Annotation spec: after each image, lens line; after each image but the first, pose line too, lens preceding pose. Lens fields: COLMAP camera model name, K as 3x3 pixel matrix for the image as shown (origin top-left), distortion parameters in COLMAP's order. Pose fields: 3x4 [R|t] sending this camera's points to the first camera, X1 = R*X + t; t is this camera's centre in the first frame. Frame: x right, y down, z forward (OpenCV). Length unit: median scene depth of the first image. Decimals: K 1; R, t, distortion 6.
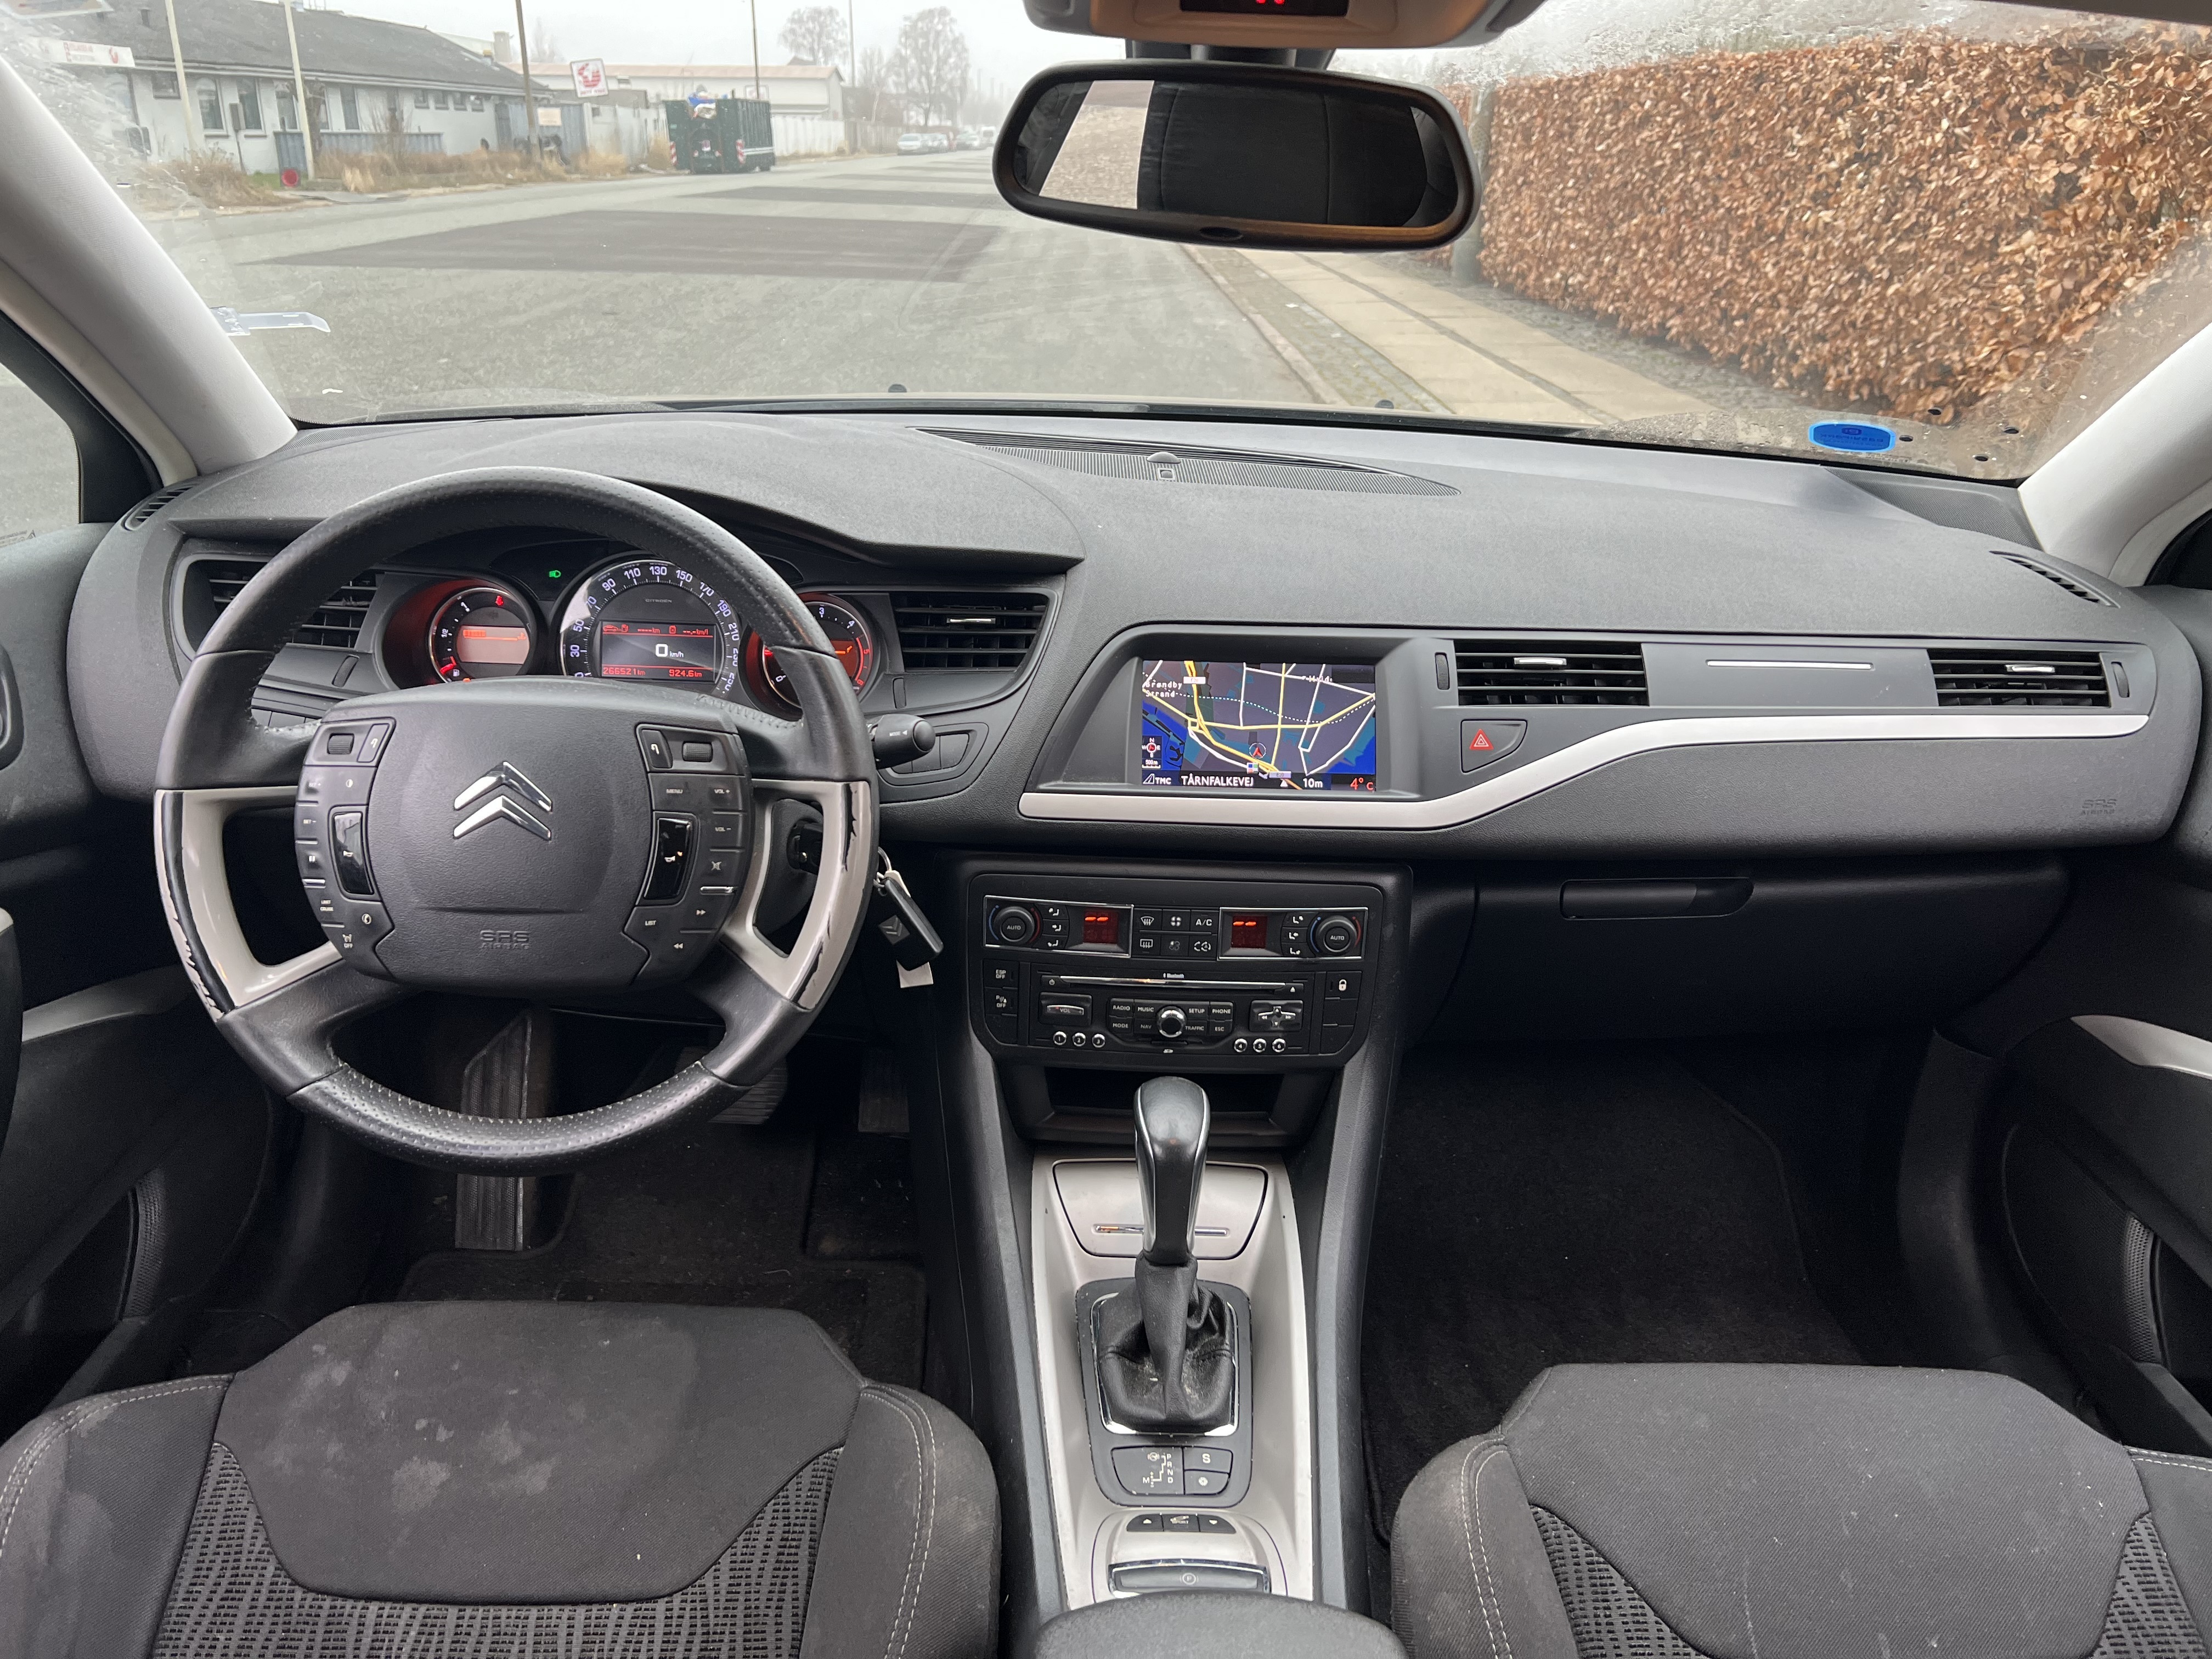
lens RADIAL K [[1687.3, 0, 1100.4], [0, 1687.3, 746.7], [0, 0, 1]] dist [0.071159, -0.082042]
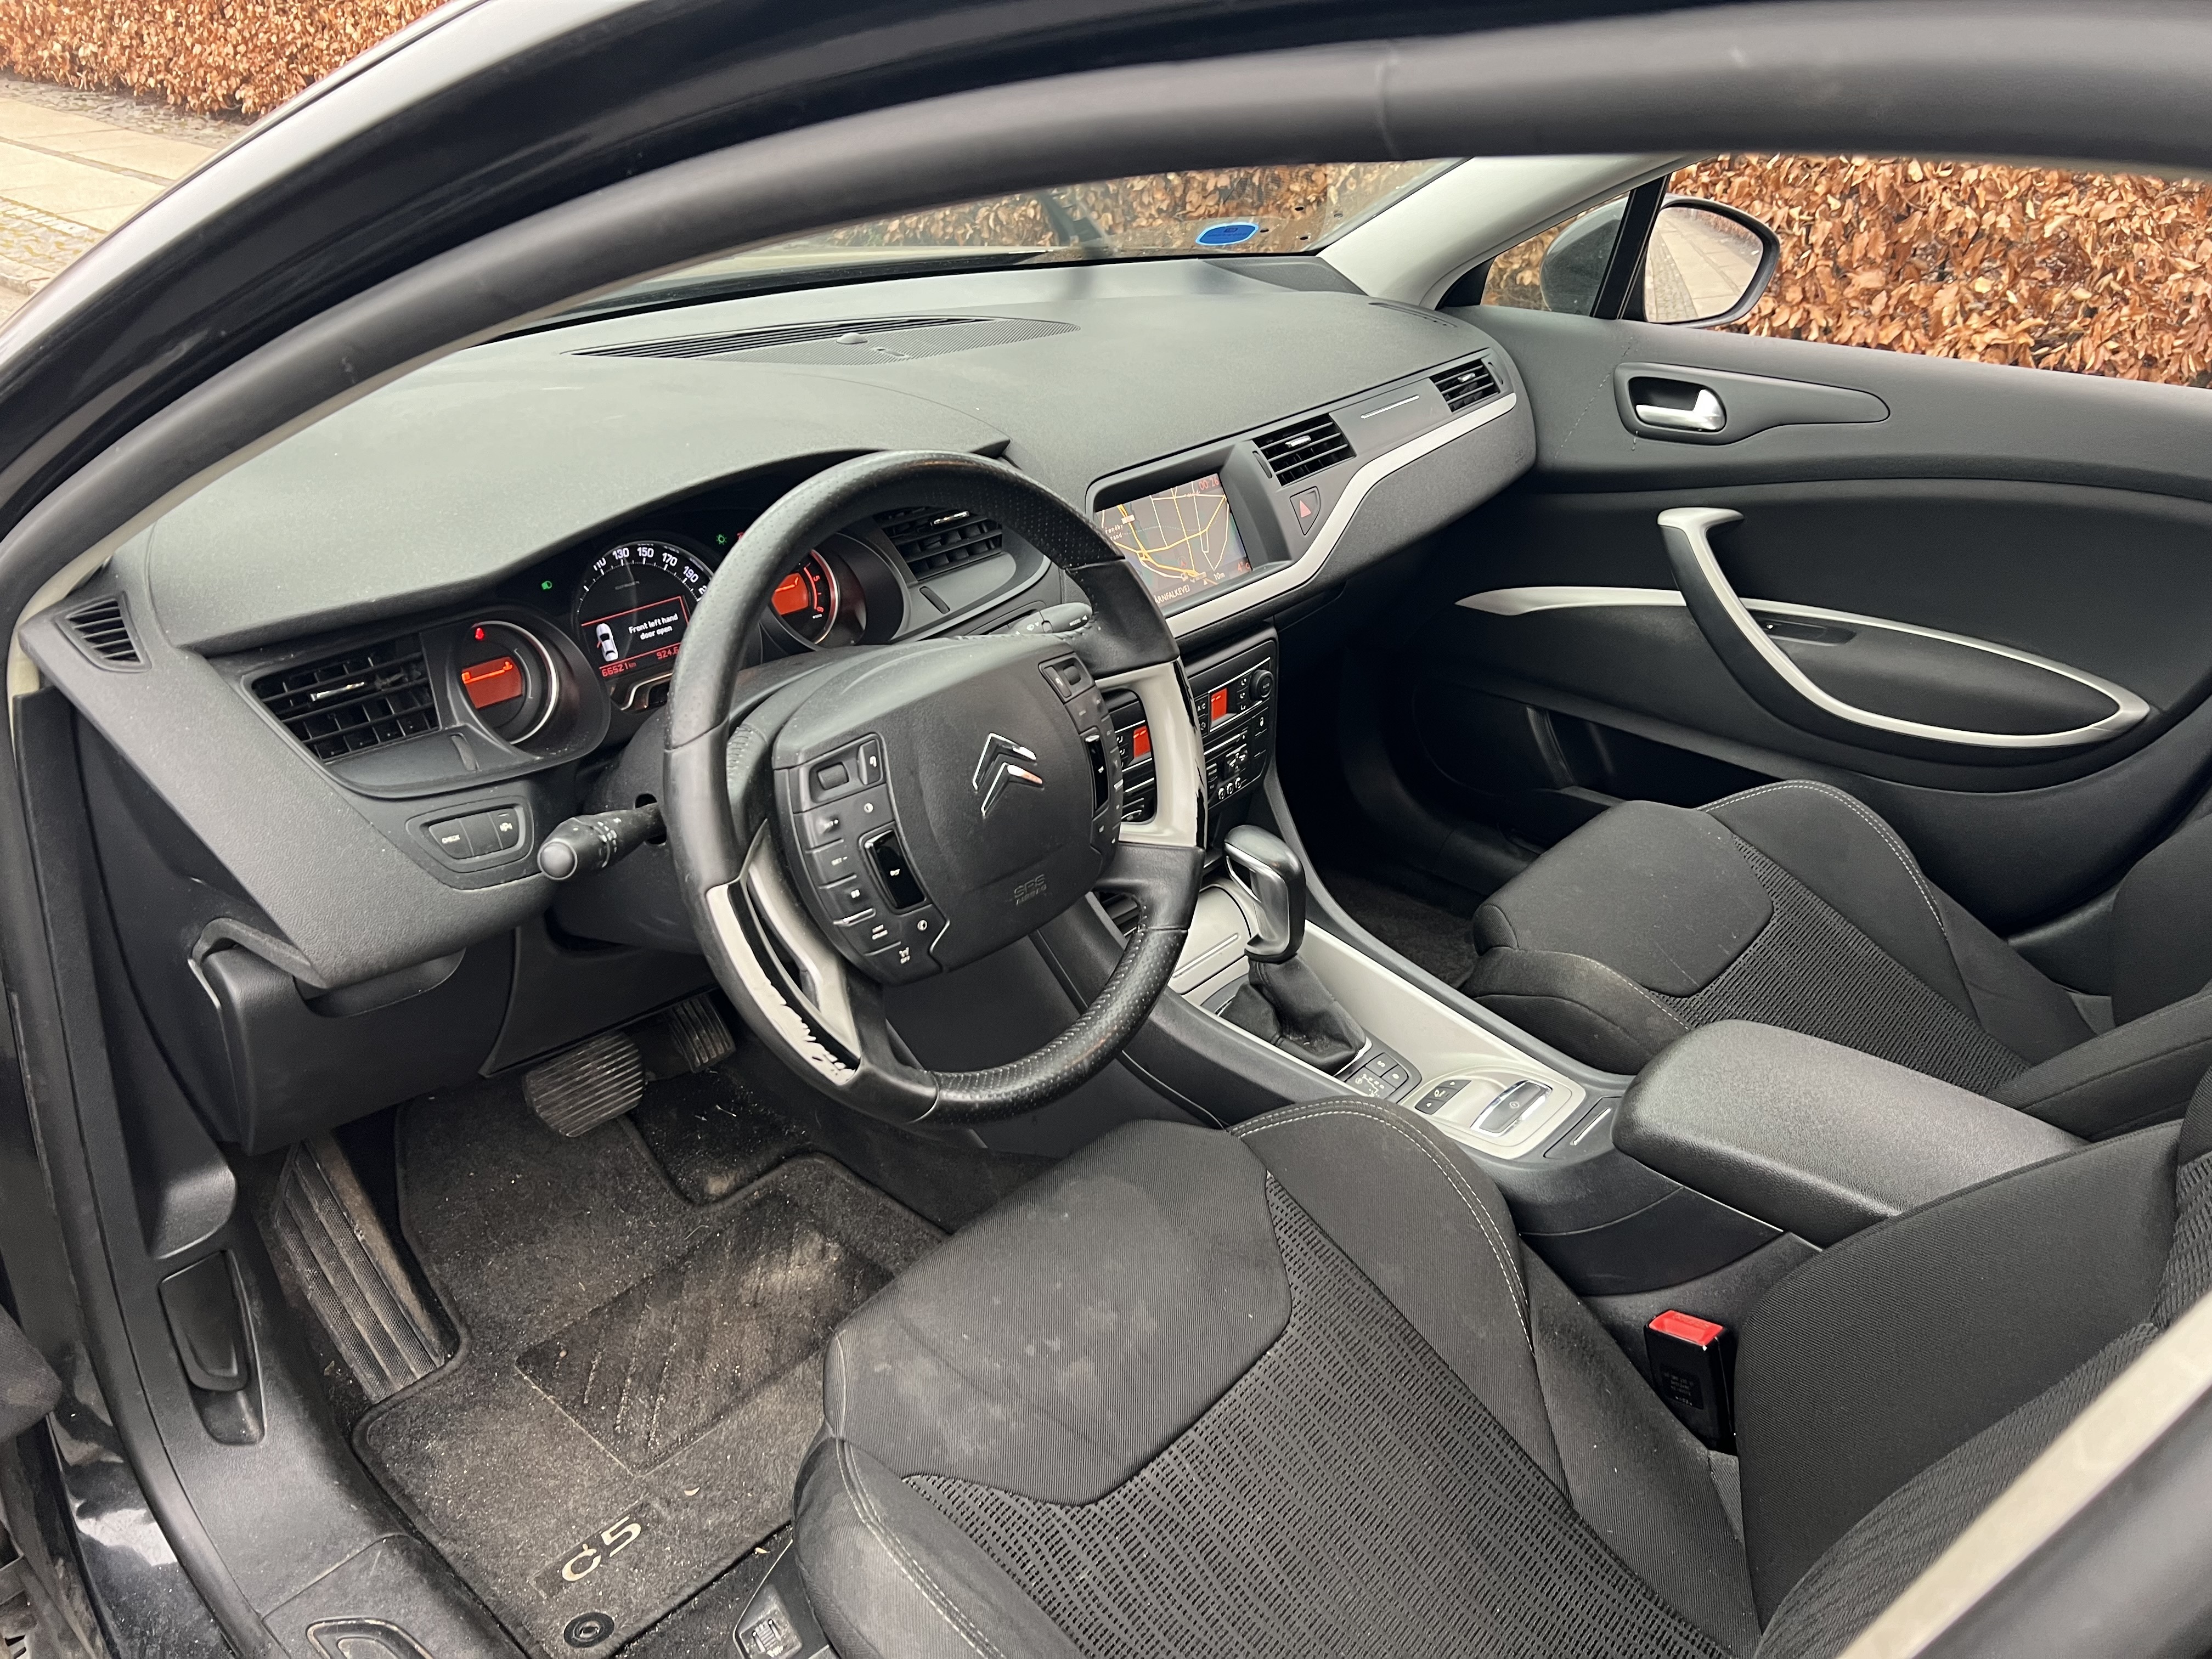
lens RADIAL K [[1687.3, 0, 1100.4], [0, 1687.3, 746.7], [0, 0, 1]] dist [0.071159, -0.082042]
pose [[0.669470, -0.338629, 0.661166, -0.780302], [0.246050, 0.940895, 0.232757, -0.167726], [-0.700906, 0.006856, 0.713220, 0.161675]]
